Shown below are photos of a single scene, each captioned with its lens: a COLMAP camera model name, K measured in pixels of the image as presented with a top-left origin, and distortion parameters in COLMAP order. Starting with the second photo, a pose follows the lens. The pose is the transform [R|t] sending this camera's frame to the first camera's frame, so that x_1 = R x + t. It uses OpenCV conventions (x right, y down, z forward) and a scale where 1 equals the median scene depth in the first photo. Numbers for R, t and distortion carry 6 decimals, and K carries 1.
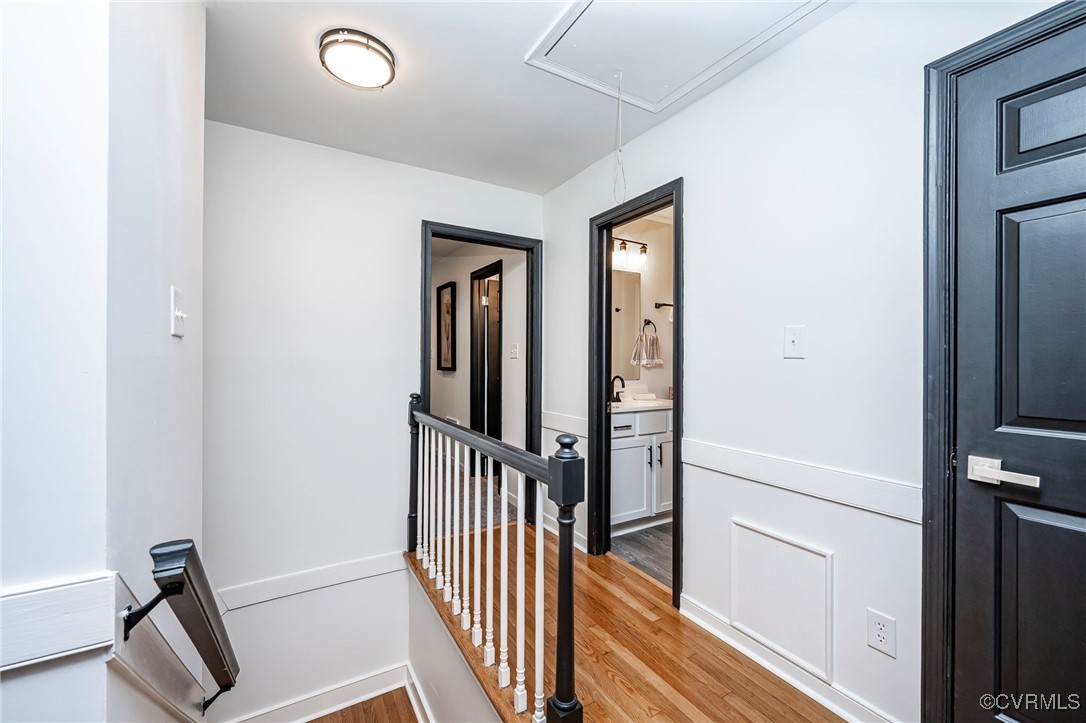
lens RADIAL K [[433.3, 0, 543.0], [0, 433.3, 361.5], [0, 0, 1]] dist [0.000120, 0.000002]
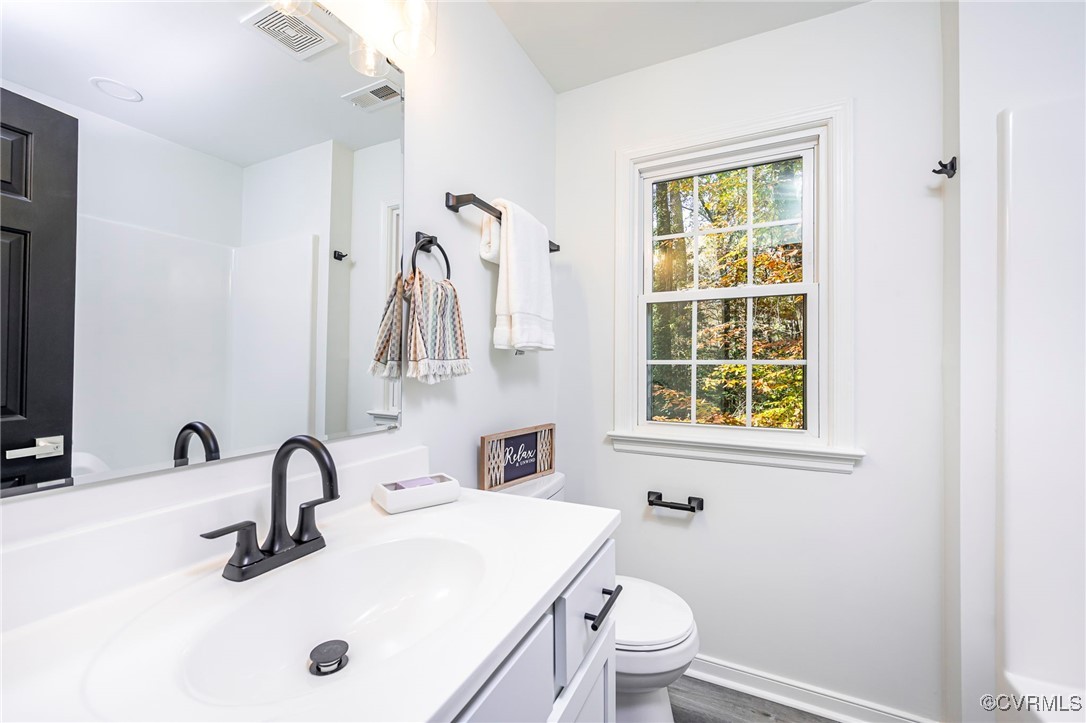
lens RADIAL K [[433.3, 0, 543.0], [0, 433.3, 361.5], [0, 0, 1]] dist [0.000120, 0.000002]
pose [[0.836244, 0.003828, 0.548345, 0.140250], [0.001299, 0.999959, -0.008961, -0.000699], [-0.548357, 0.008205, 0.836204, 0.689424]]
